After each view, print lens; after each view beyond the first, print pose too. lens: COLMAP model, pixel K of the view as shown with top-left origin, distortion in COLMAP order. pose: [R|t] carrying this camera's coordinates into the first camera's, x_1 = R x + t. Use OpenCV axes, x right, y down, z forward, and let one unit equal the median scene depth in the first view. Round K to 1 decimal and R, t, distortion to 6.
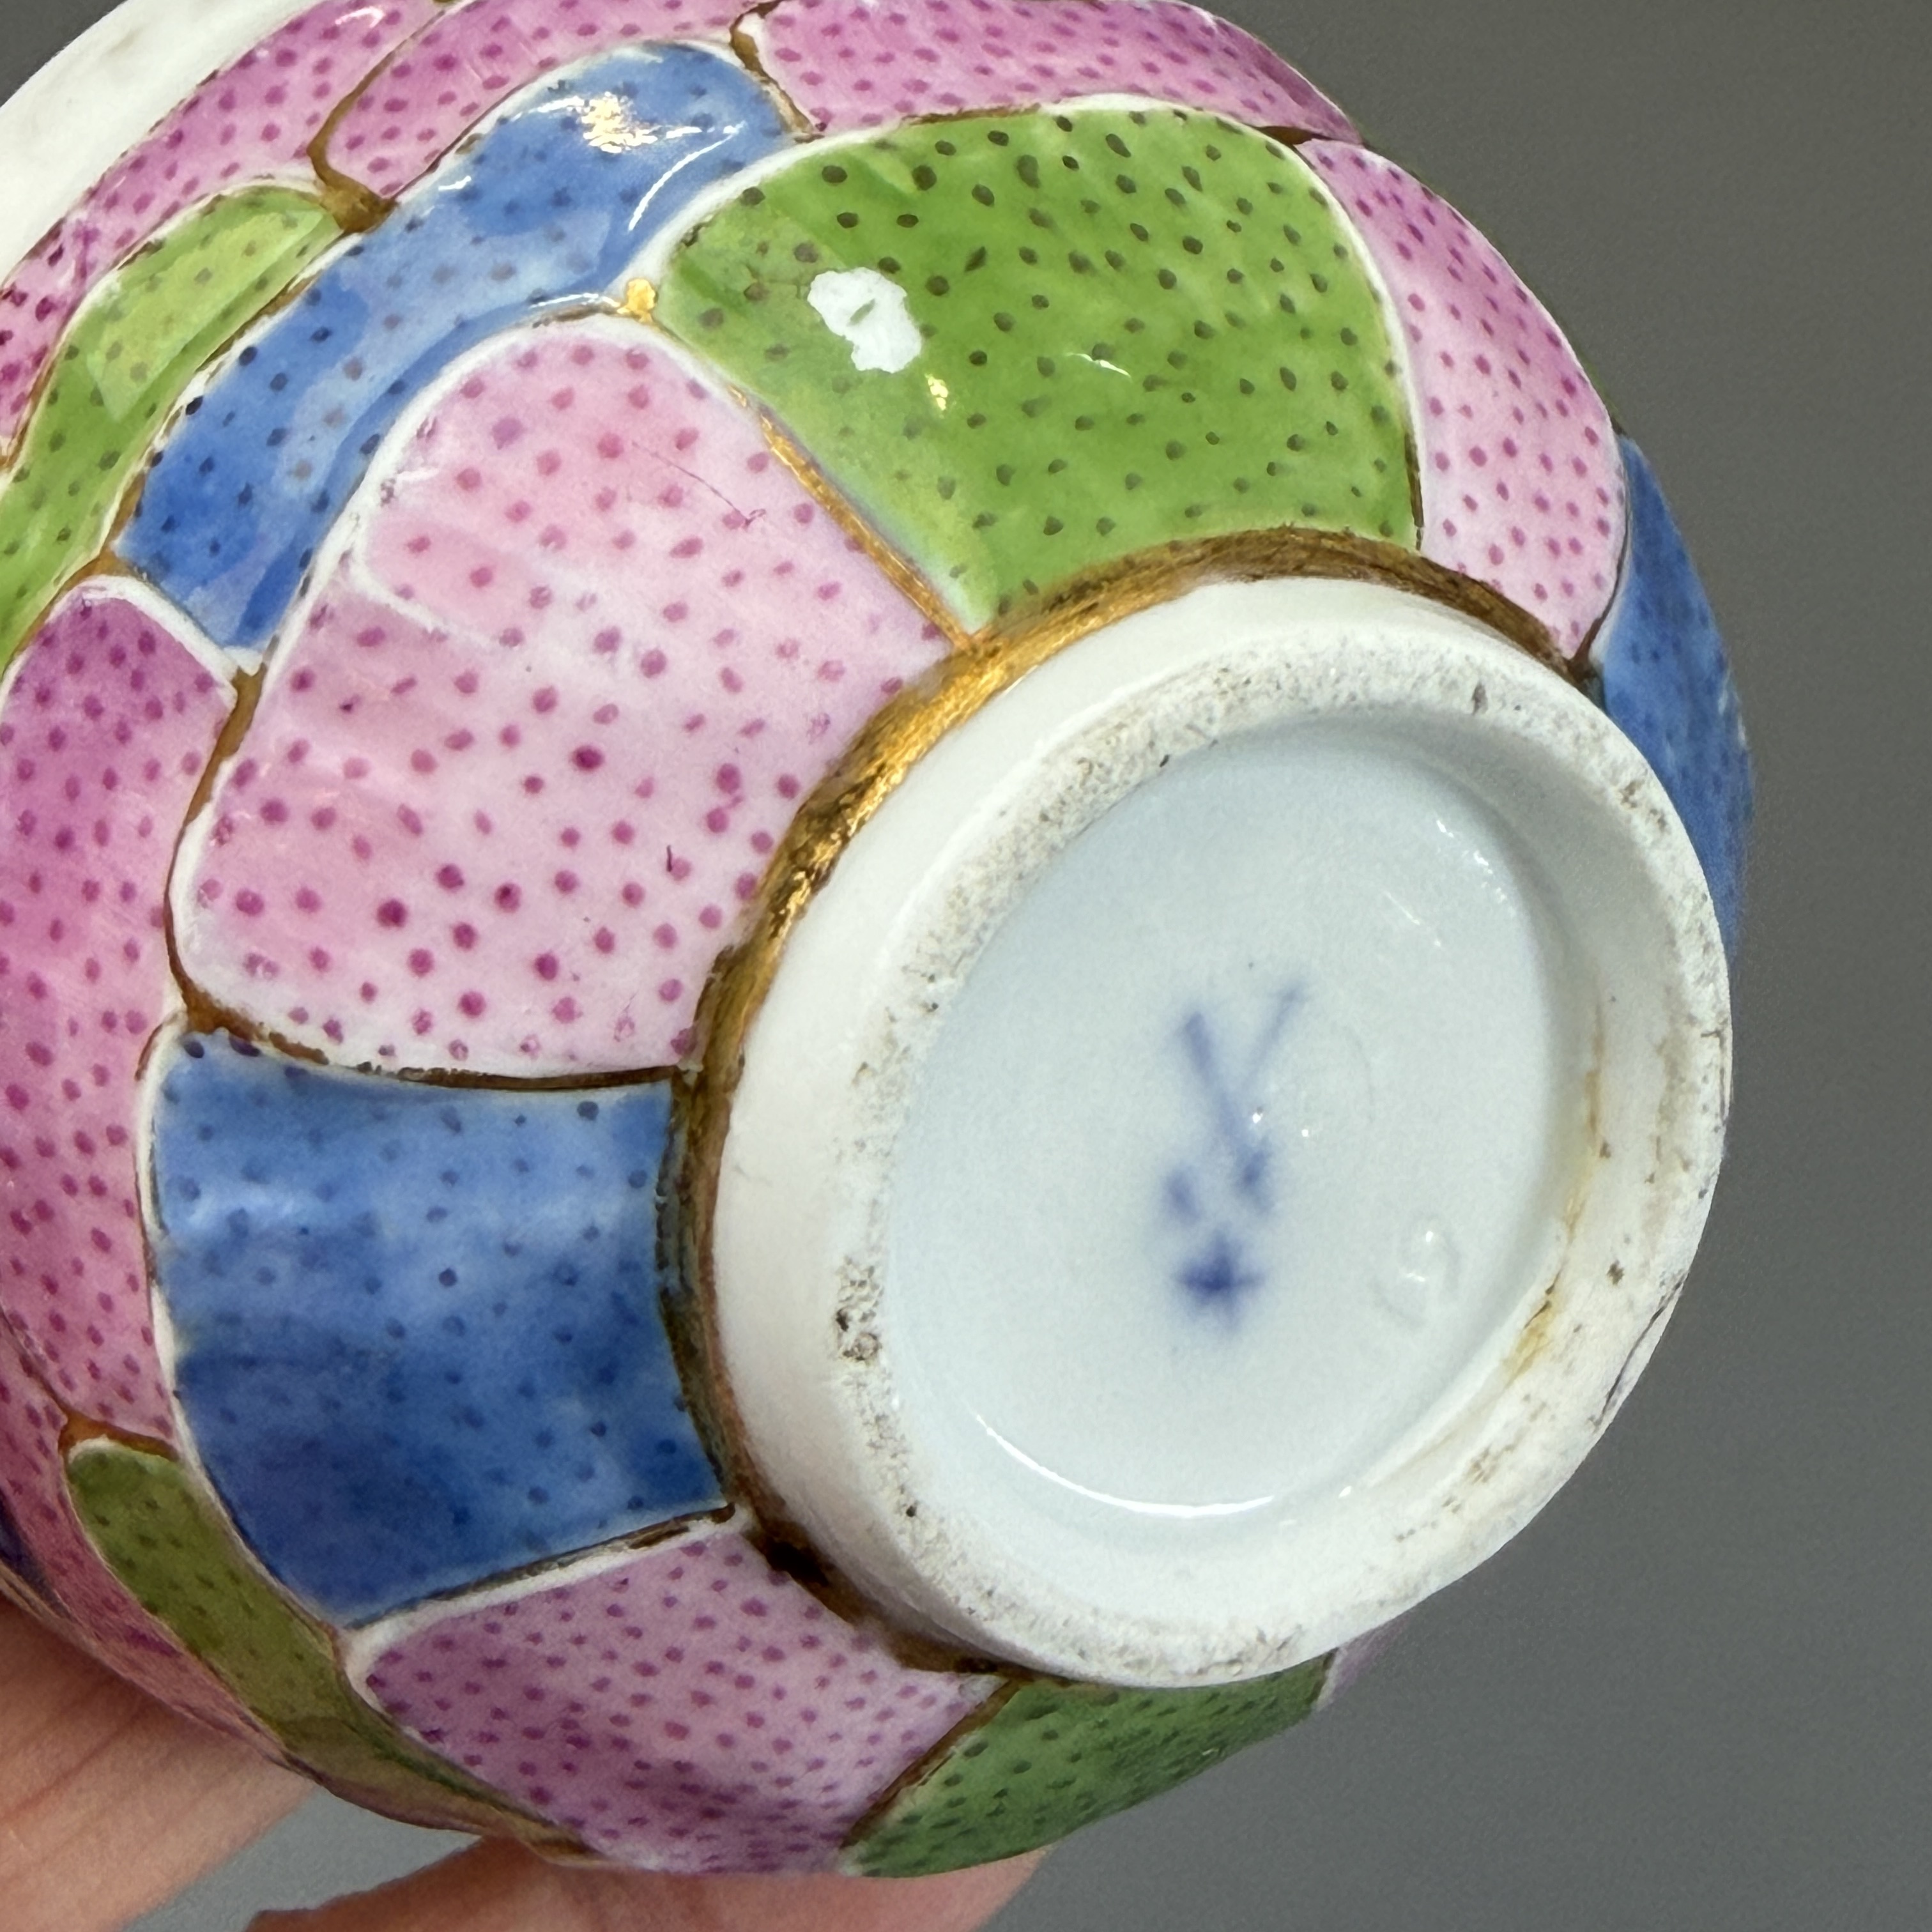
lens RADIAL K [[4098.0, 0, 957.7], [0, 4098.0, 594.7], [0, 0, 1]] dist [-0.022180, 0.130488]
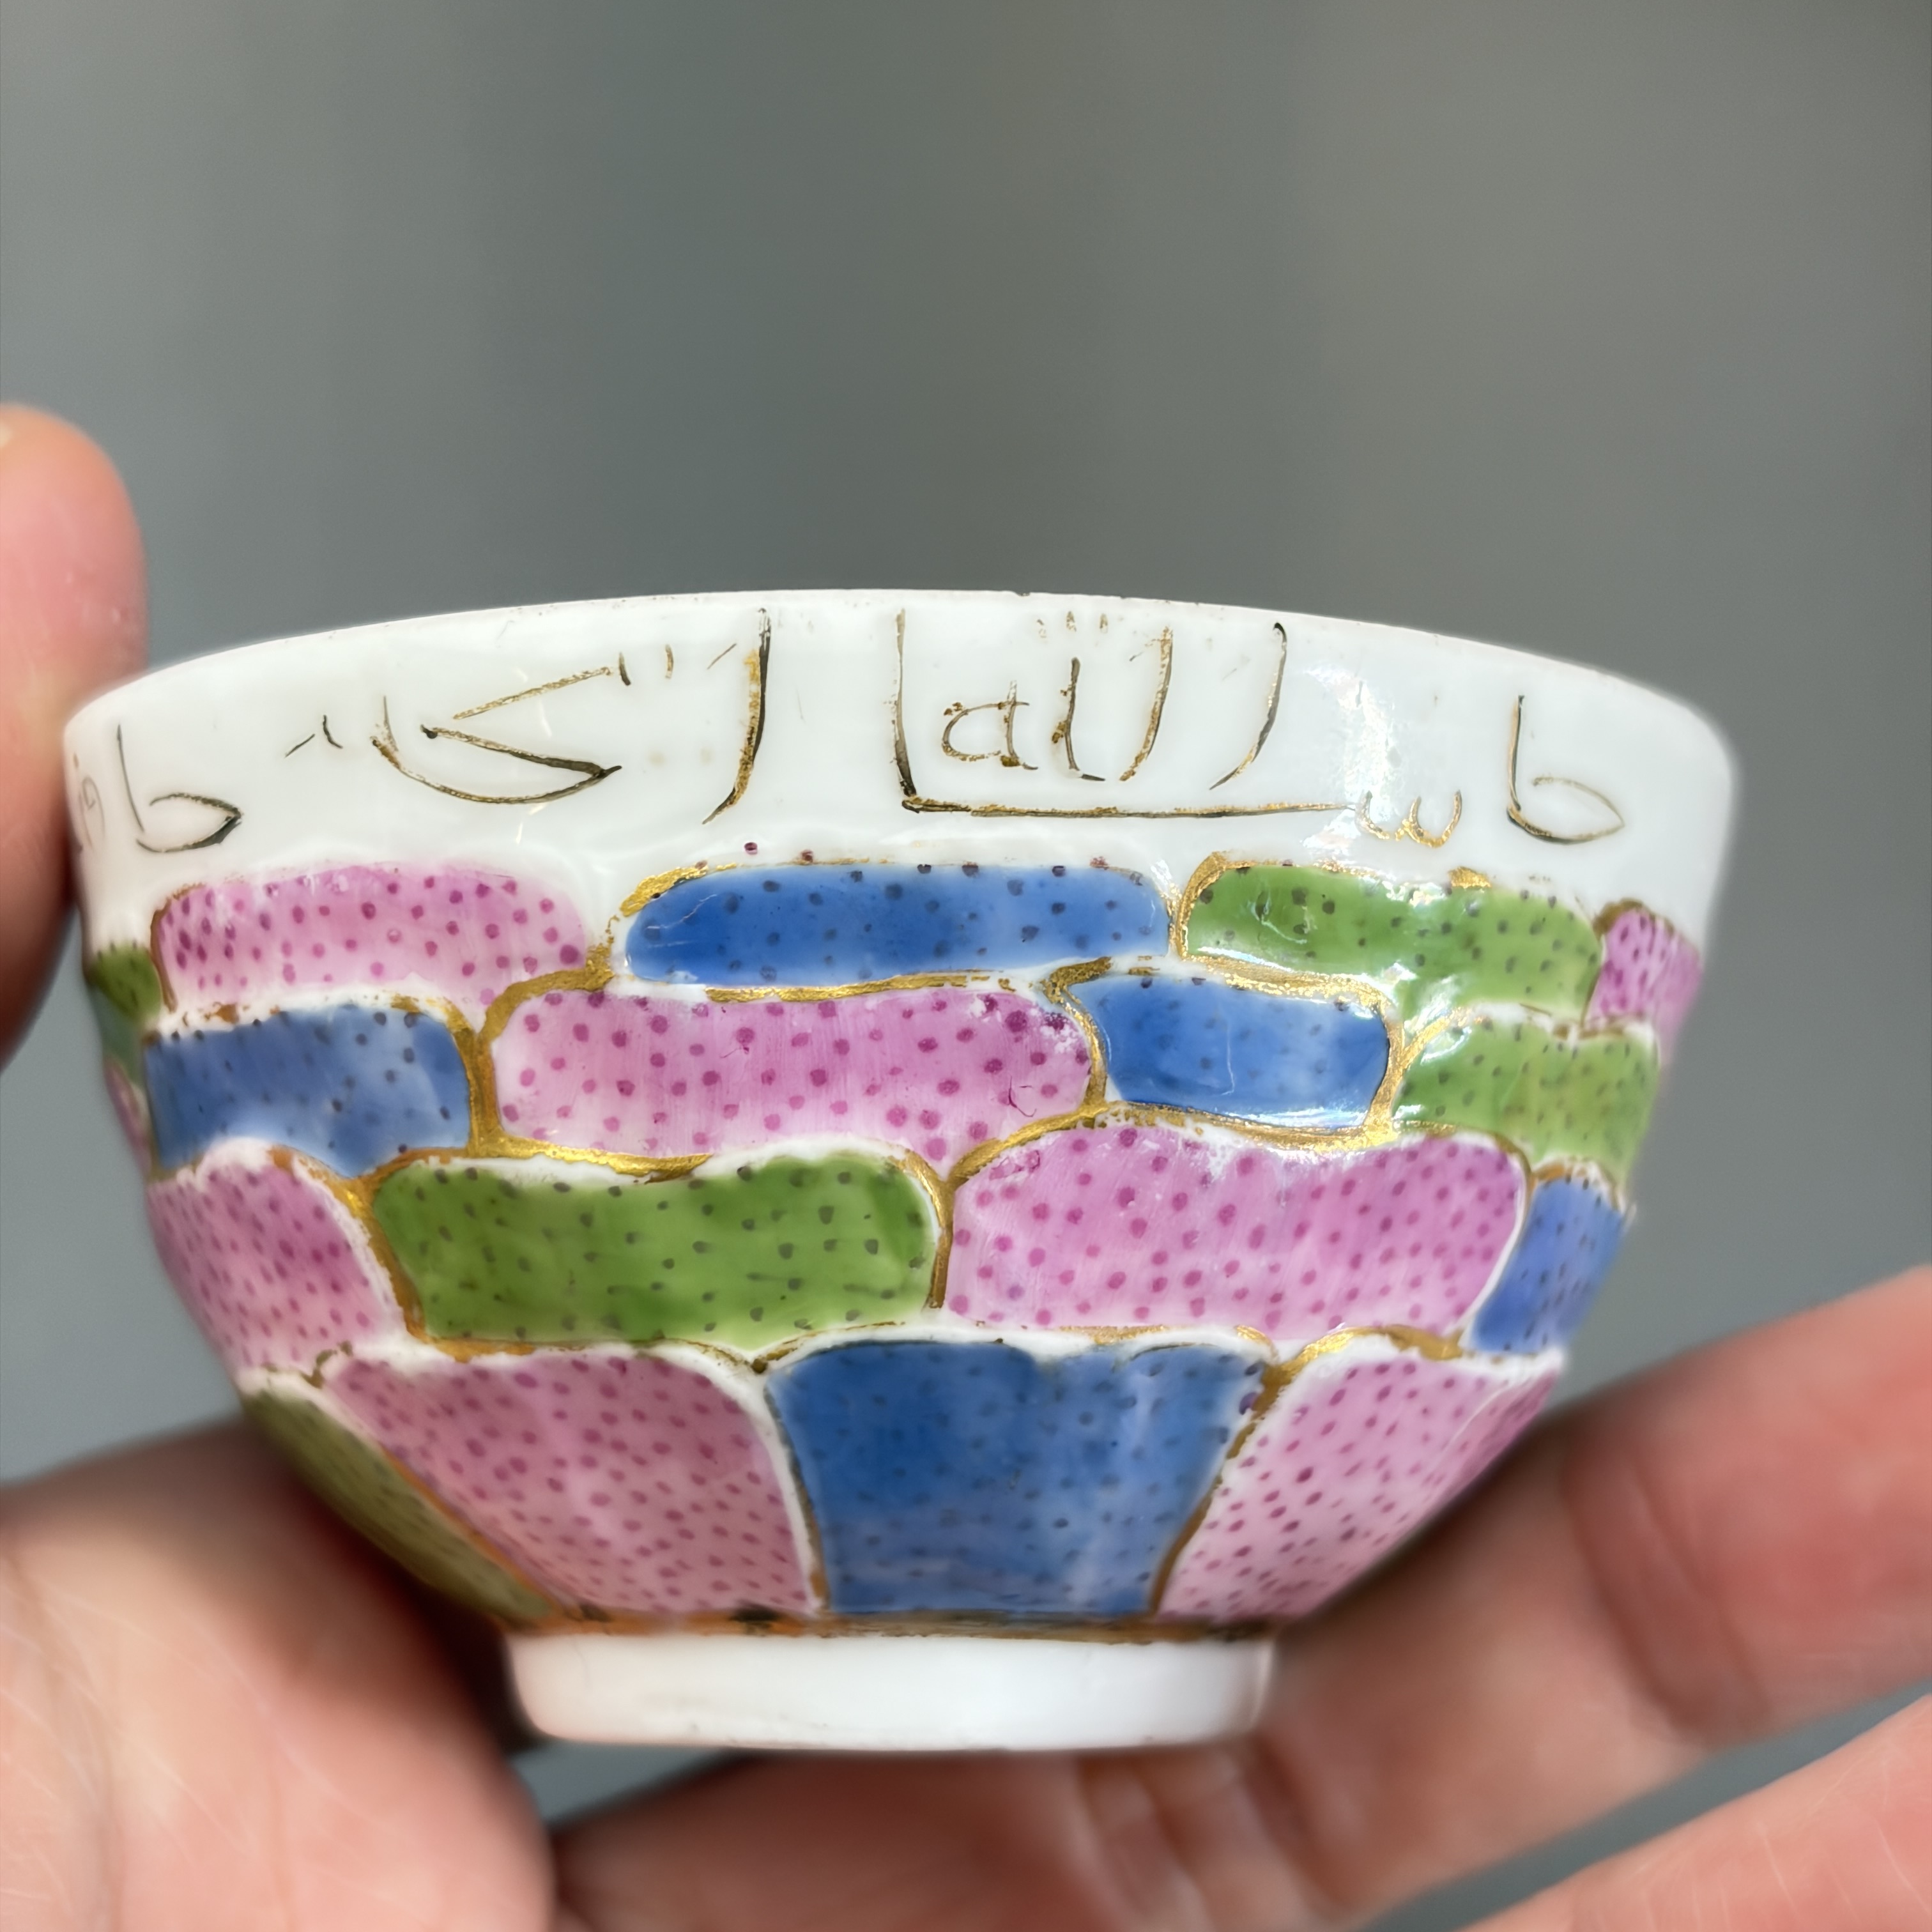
lens RADIAL K [[4281.0, 0, 967.6], [0, 4281.0, 1011.2], [0, 0, 1]] dist [0.088303, 0.129419]
pose [[-0.312589, 0.601472, 0.735200, -1.274066], [-0.861802, 0.145927, -0.485800, 0.865957], [-0.399481, -0.785453, 0.472735, 0.460513]]
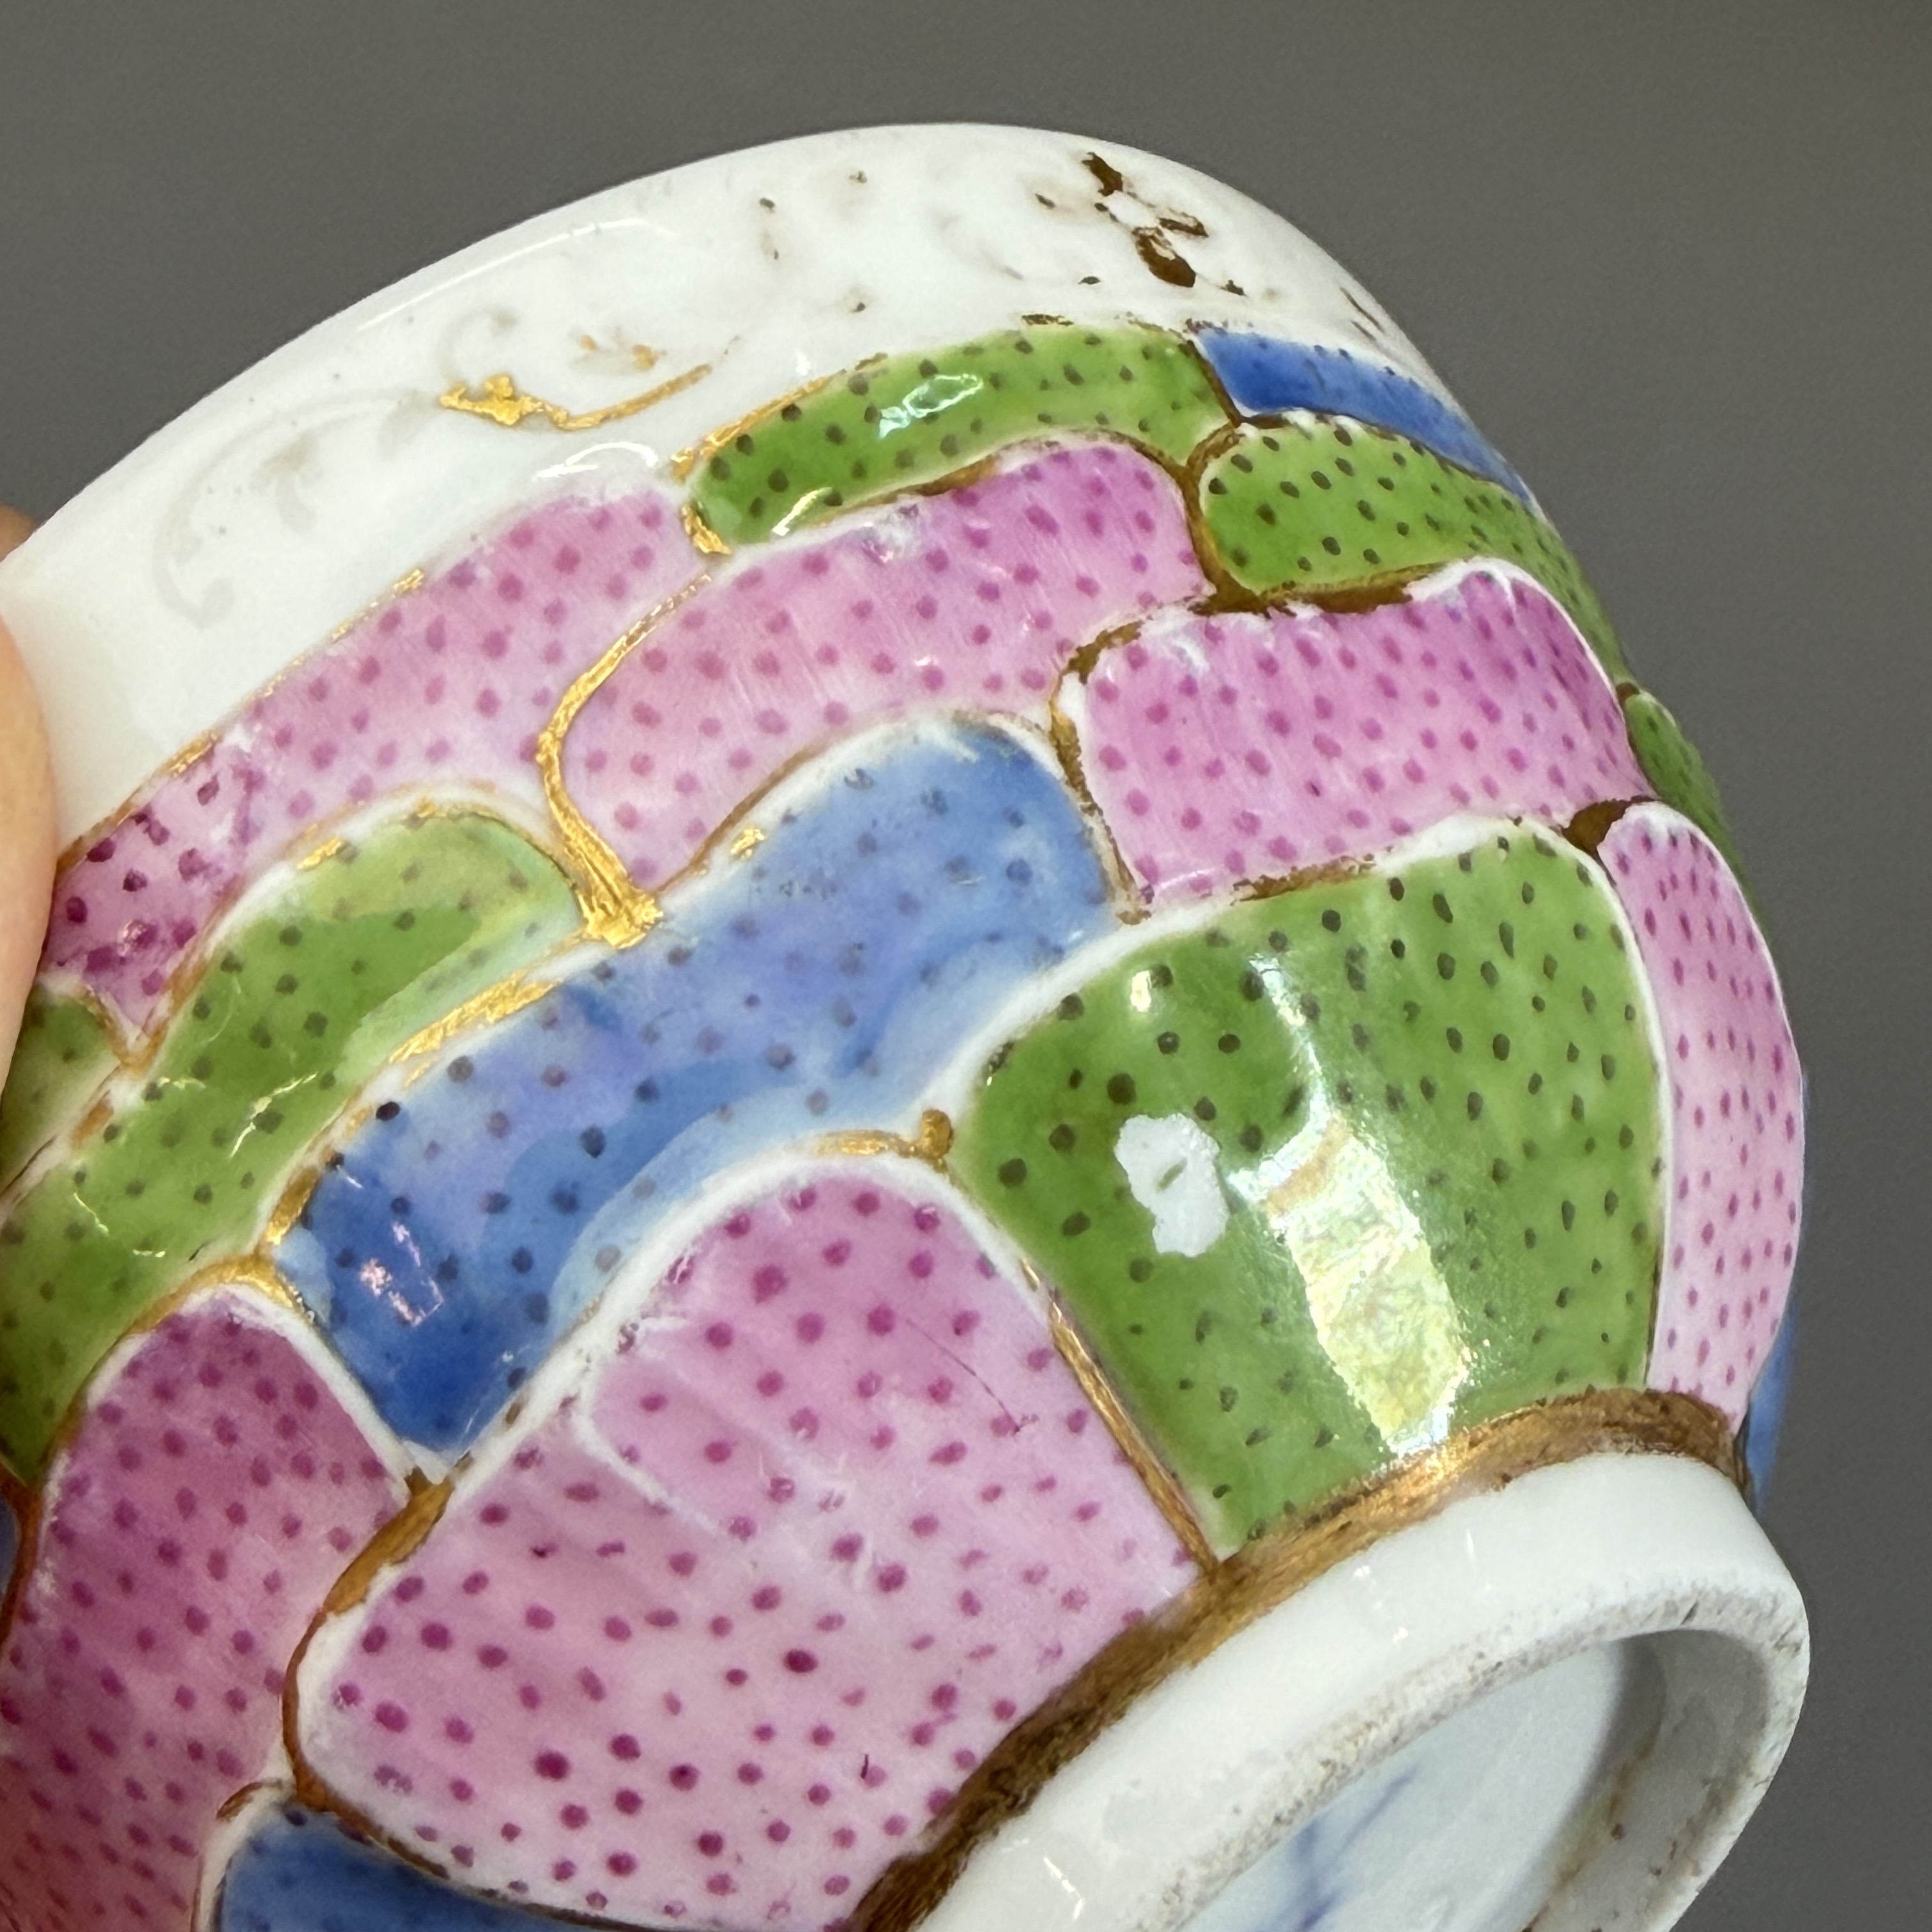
lens RADIAL K [[4098.0, 0, 957.7], [0, 4098.0, 594.7], [0, 0, 1]] dist [-0.022180, 0.130488]
pose [[0.964369, 0.160915, 0.209999, -0.280261], [-0.225848, 0.914133, 0.336681, -0.482023], [-0.137790, -0.372113, 0.917903, 0.240477]]
